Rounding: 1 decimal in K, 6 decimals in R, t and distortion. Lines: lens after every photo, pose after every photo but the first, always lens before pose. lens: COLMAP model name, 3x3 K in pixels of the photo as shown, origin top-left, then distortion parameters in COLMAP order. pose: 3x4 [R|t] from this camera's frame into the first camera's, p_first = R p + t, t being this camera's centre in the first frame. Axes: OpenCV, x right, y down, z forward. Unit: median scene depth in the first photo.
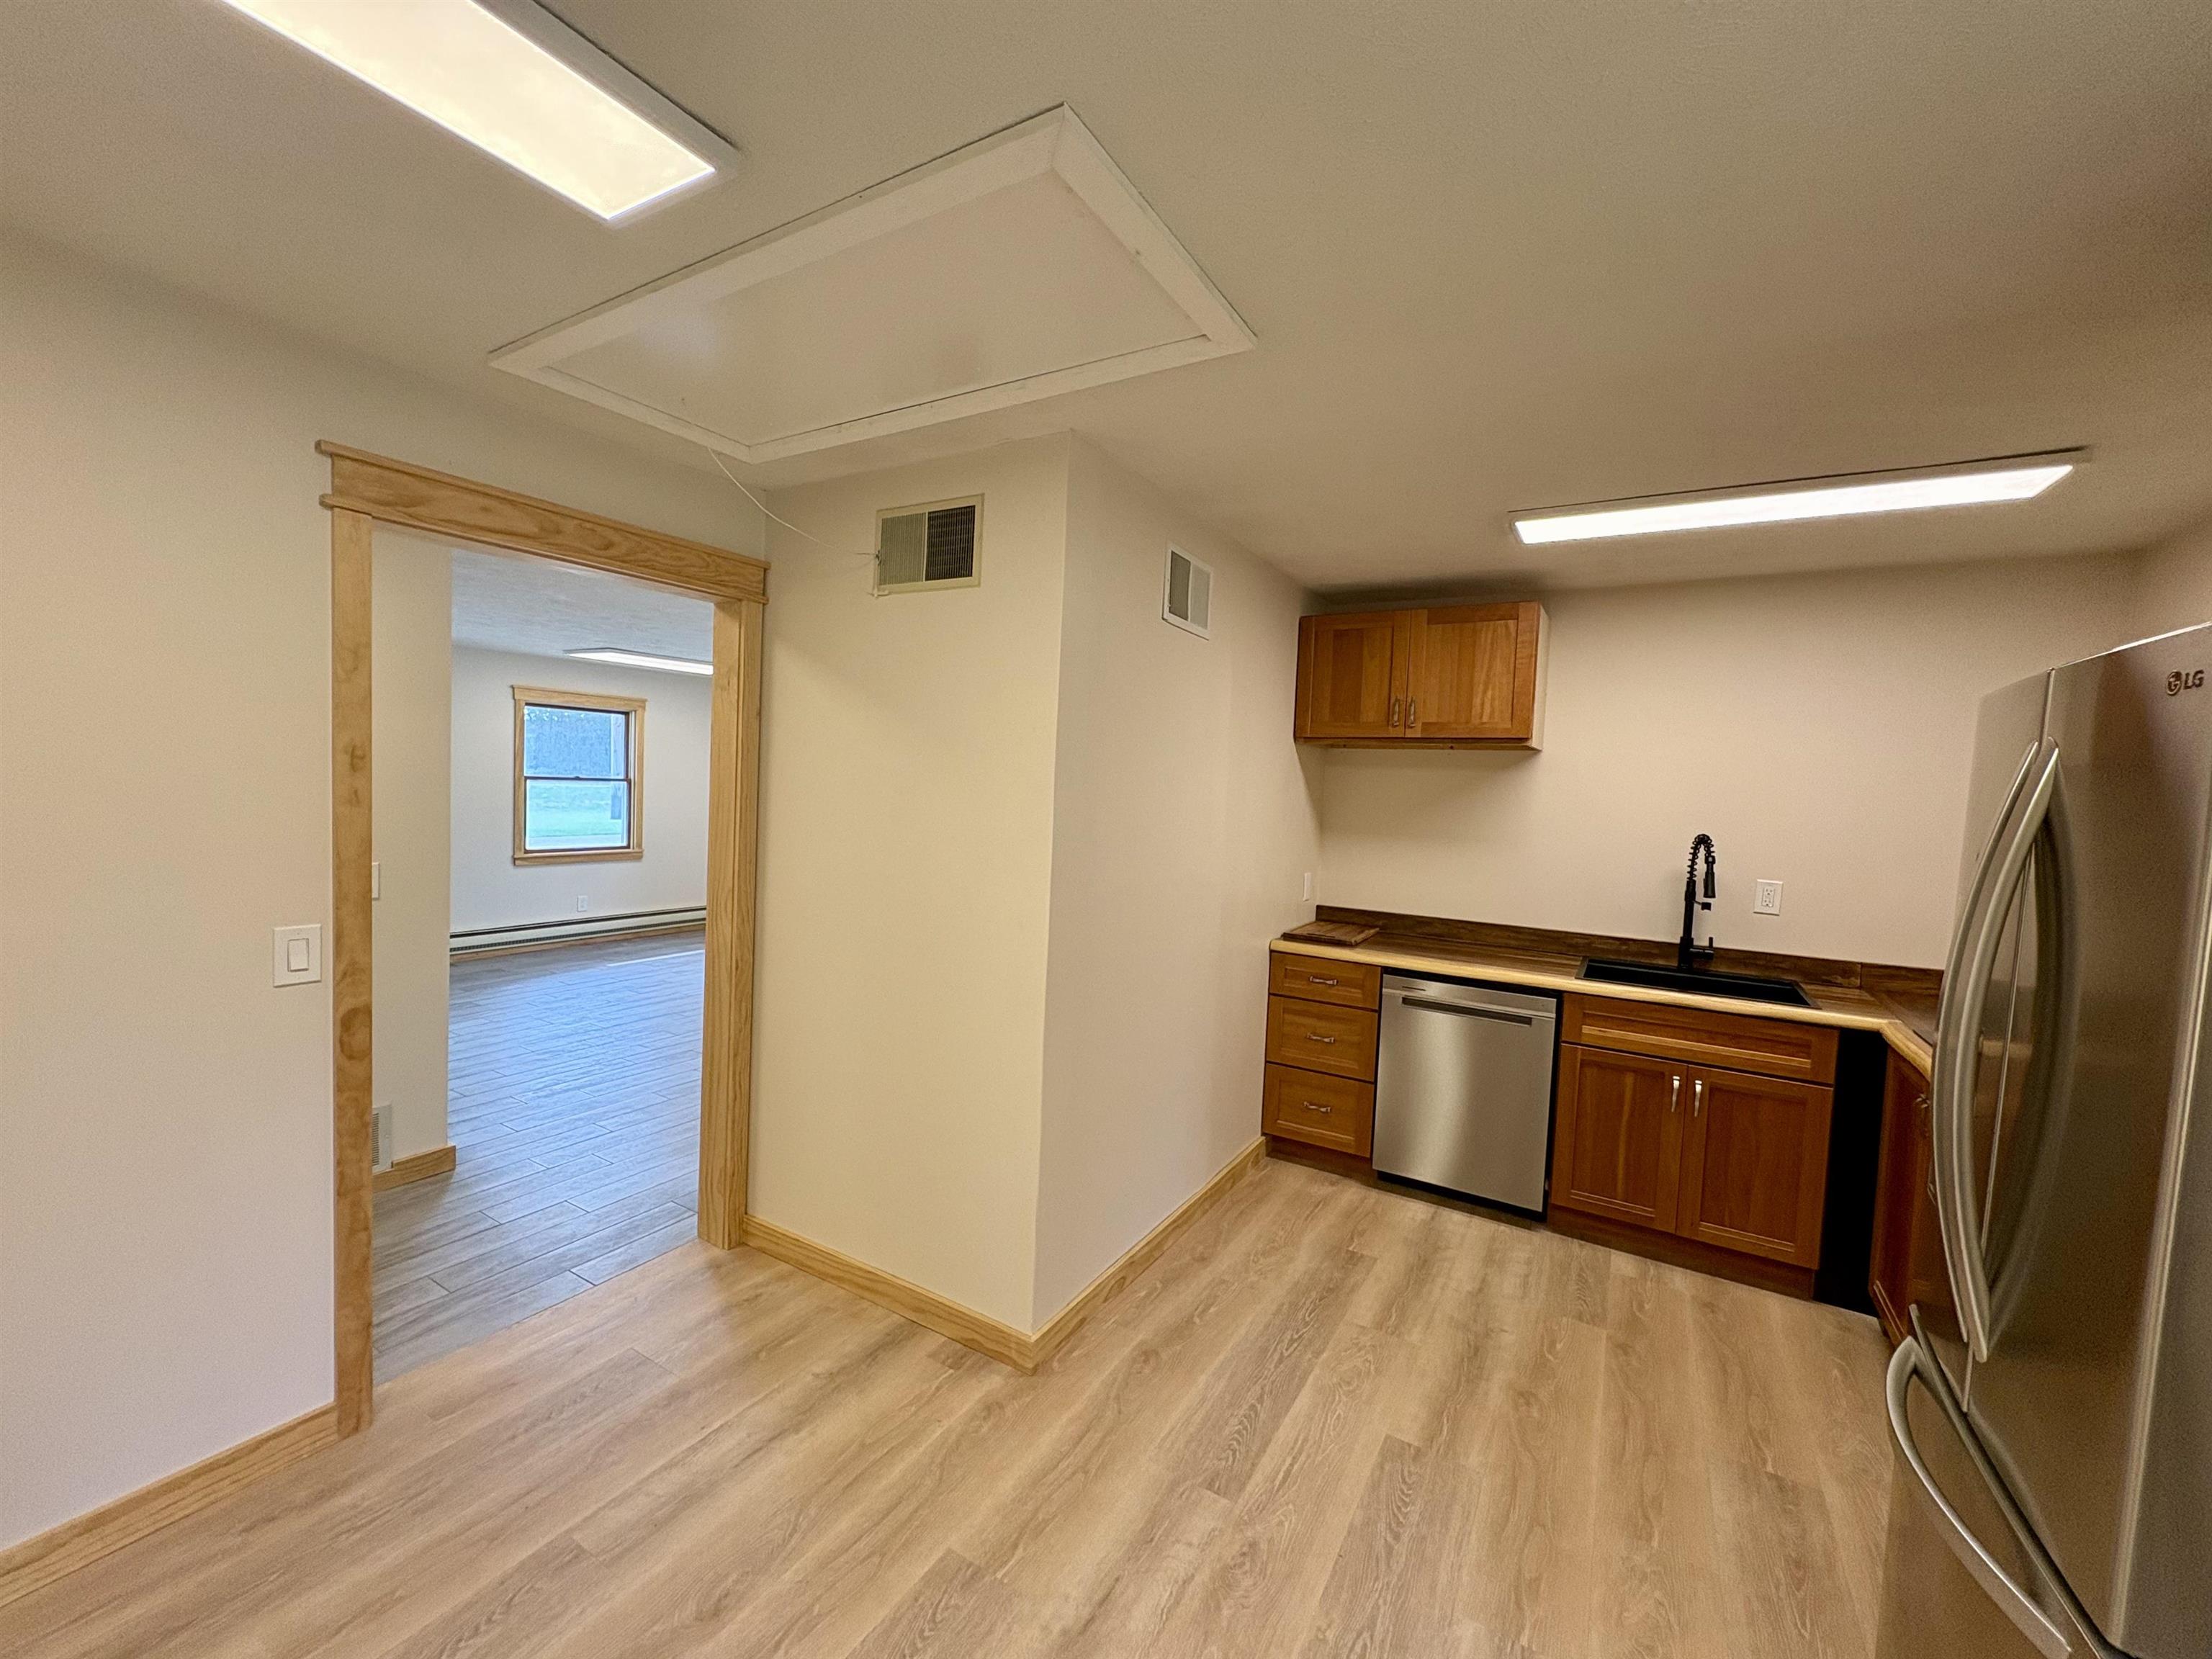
lens RADIAL K [[881.1, 0, 1103.7], [0, 881.1, 836.6], [0, 0, 1]] dist [-0.001471, 0.000300]
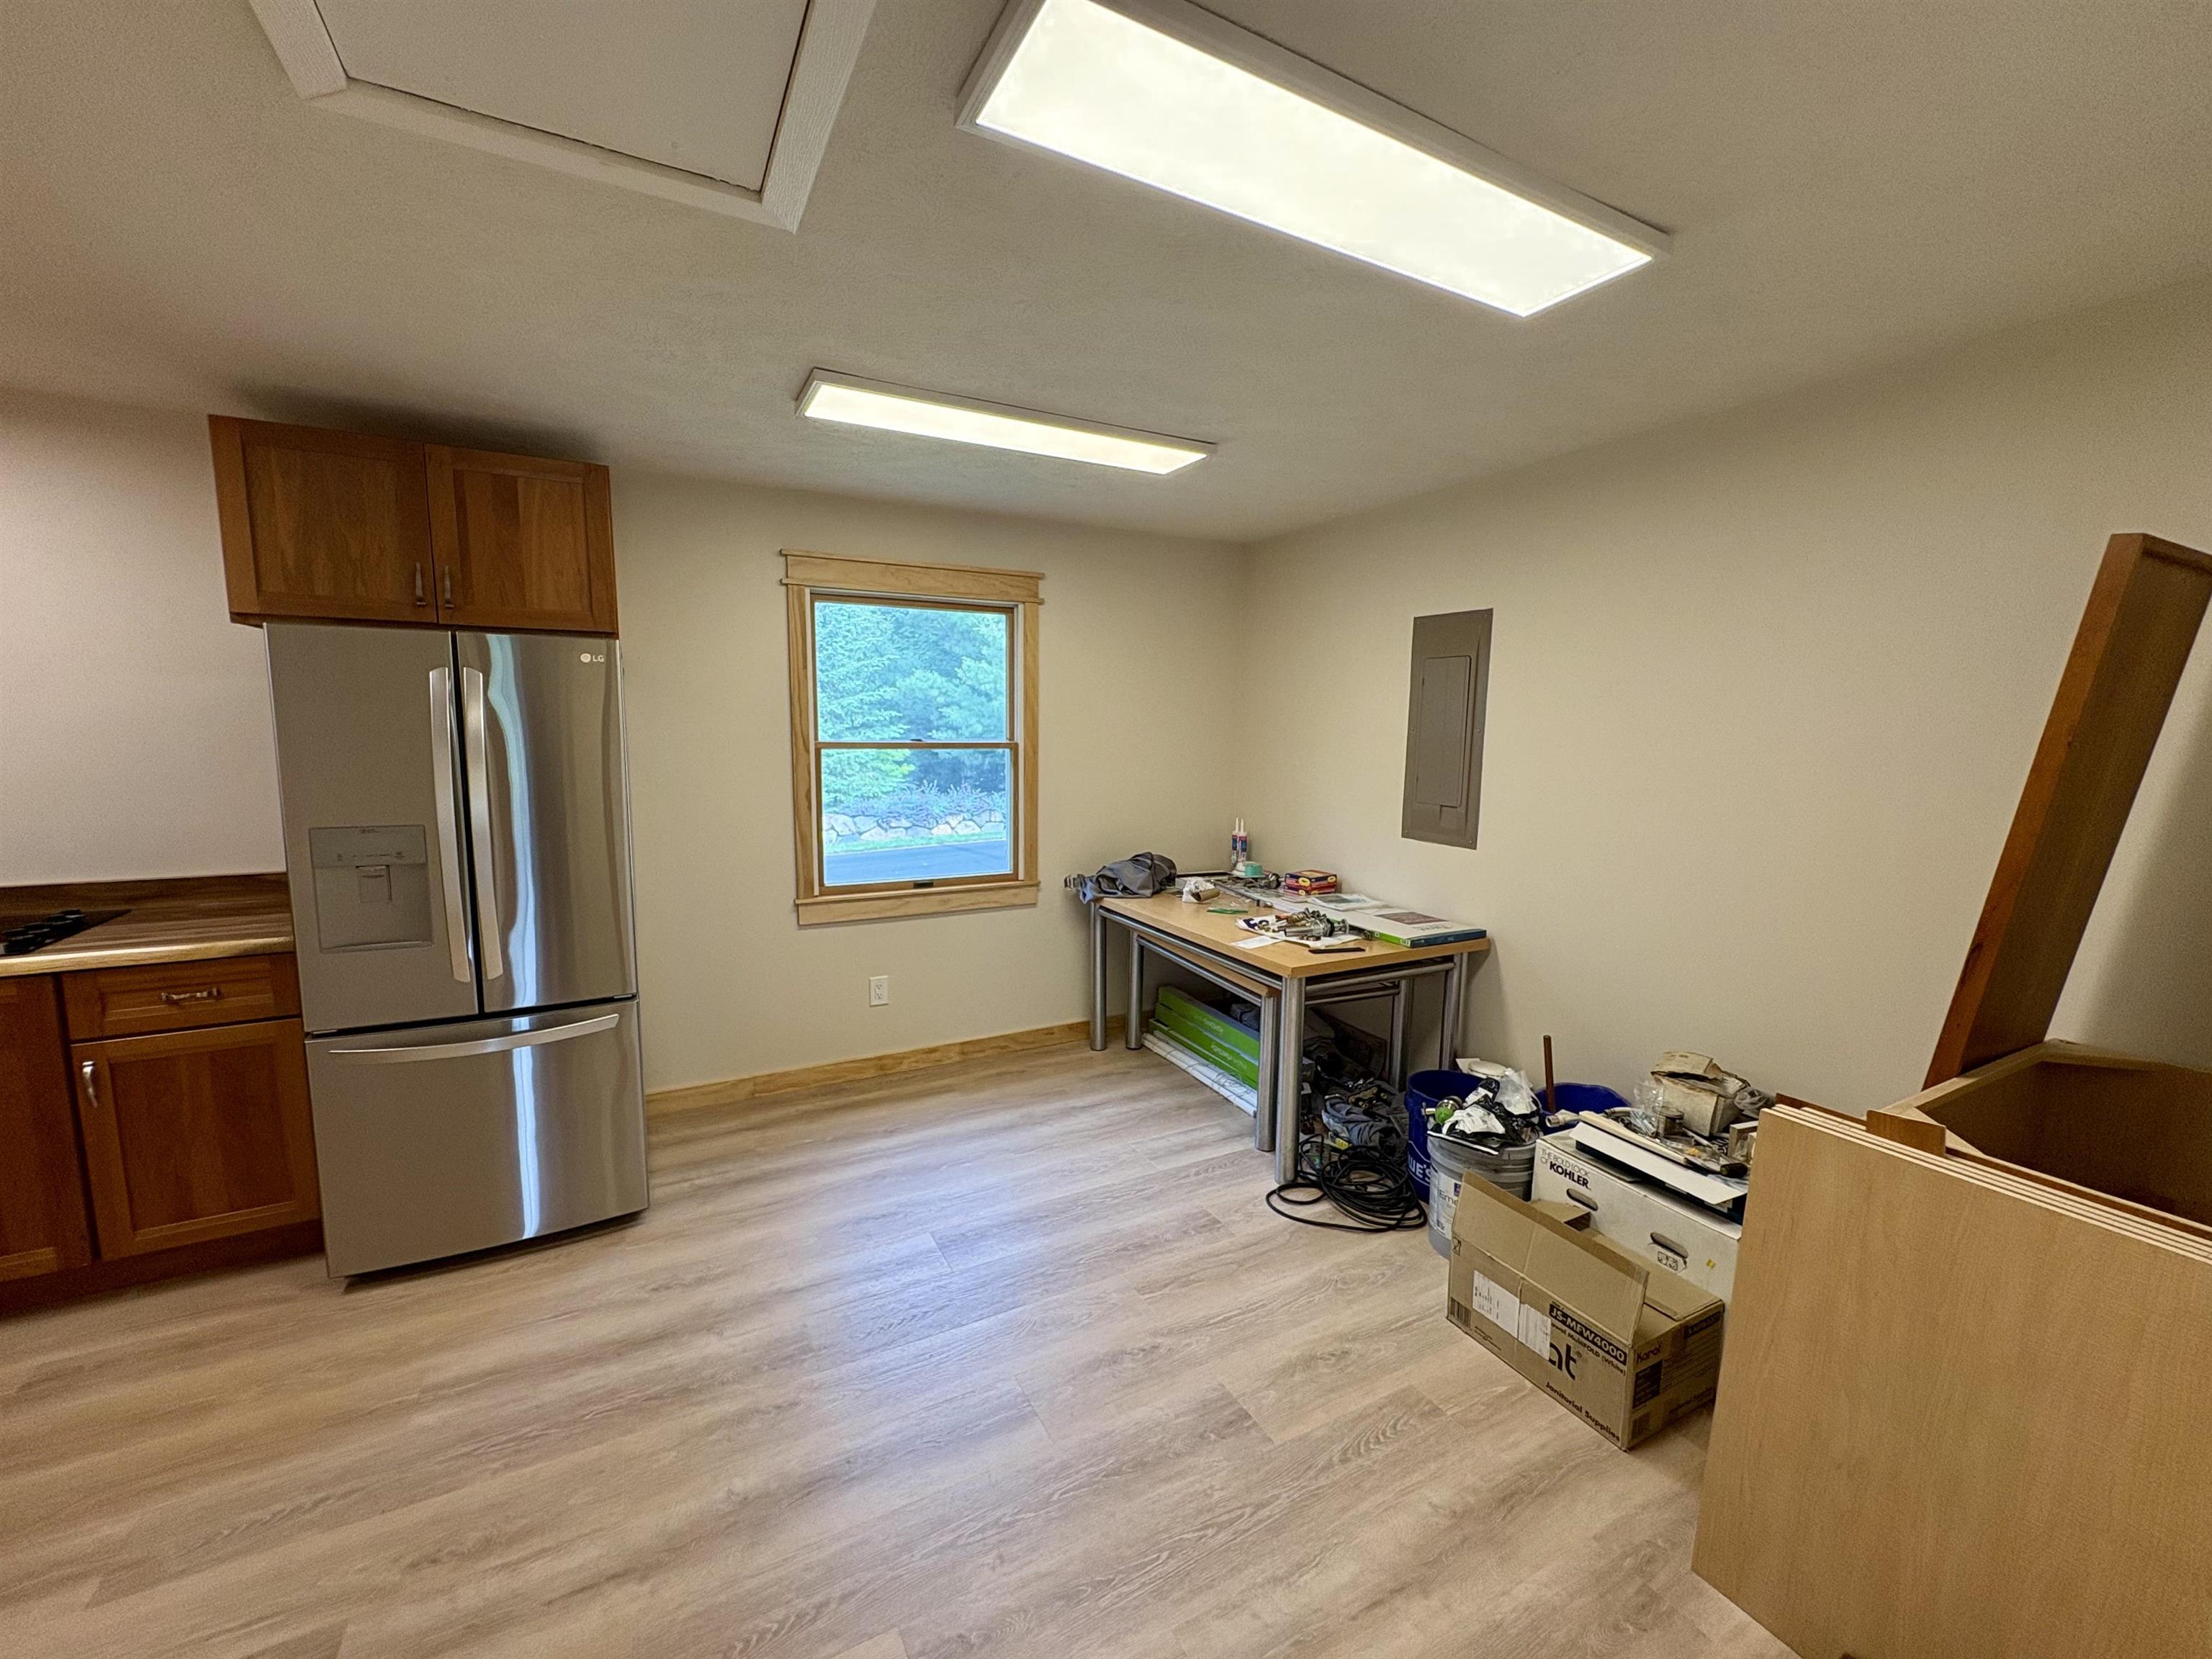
lens RADIAL K [[881.1, 0, 1103.7], [0, 881.1, 836.6], [0, 0, 1]] dist [-0.001471, 0.000300]
pose [[-0.862366, -0.113331, 0.493437, -0.465299], [-0.016585, 0.980424, 0.196196, -0.057056], [-0.506013, 0.161010, -0.847365, 0.764603]]
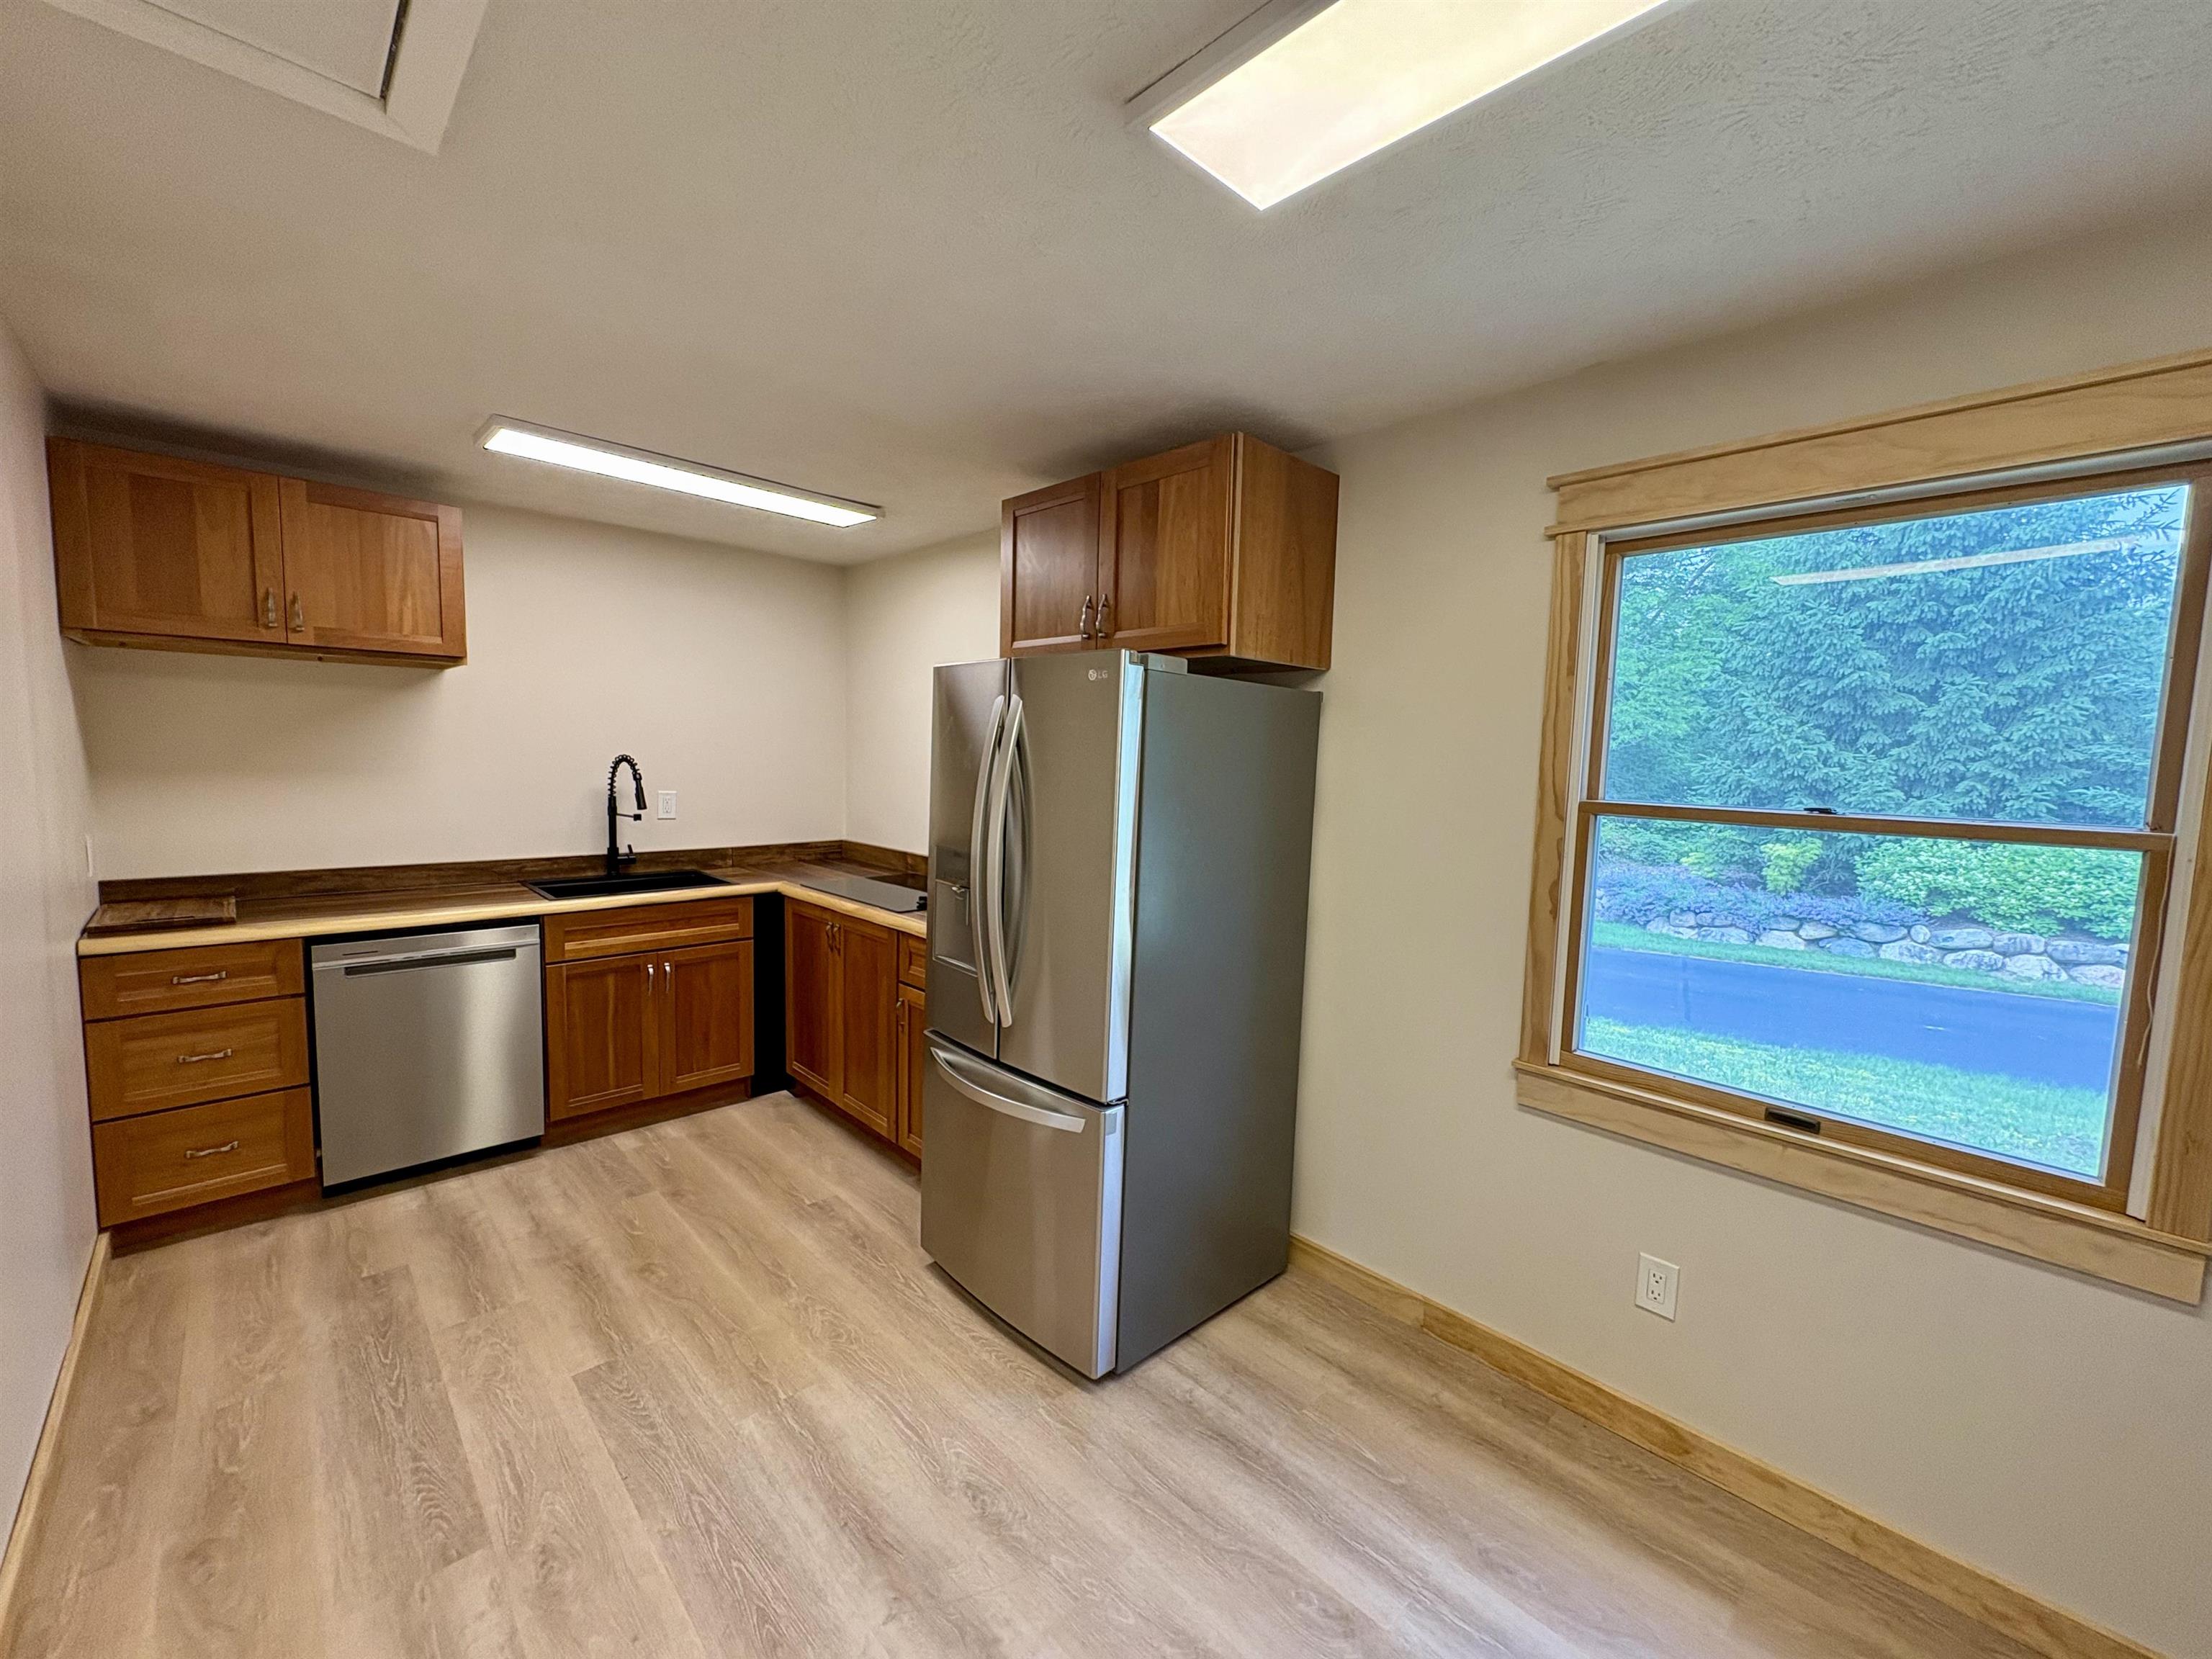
lens RADIAL K [[881.1, 0, 1103.7], [0, 881.1, 836.6], [0, 0, 1]] dist [-0.001471, 0.000300]
pose [[0.256642, -0.124331, 0.958476, -0.277750], [0.037501, 0.992226, 0.118667, -0.009900], [-0.965779, 0.005489, 0.259309, 0.118460]]
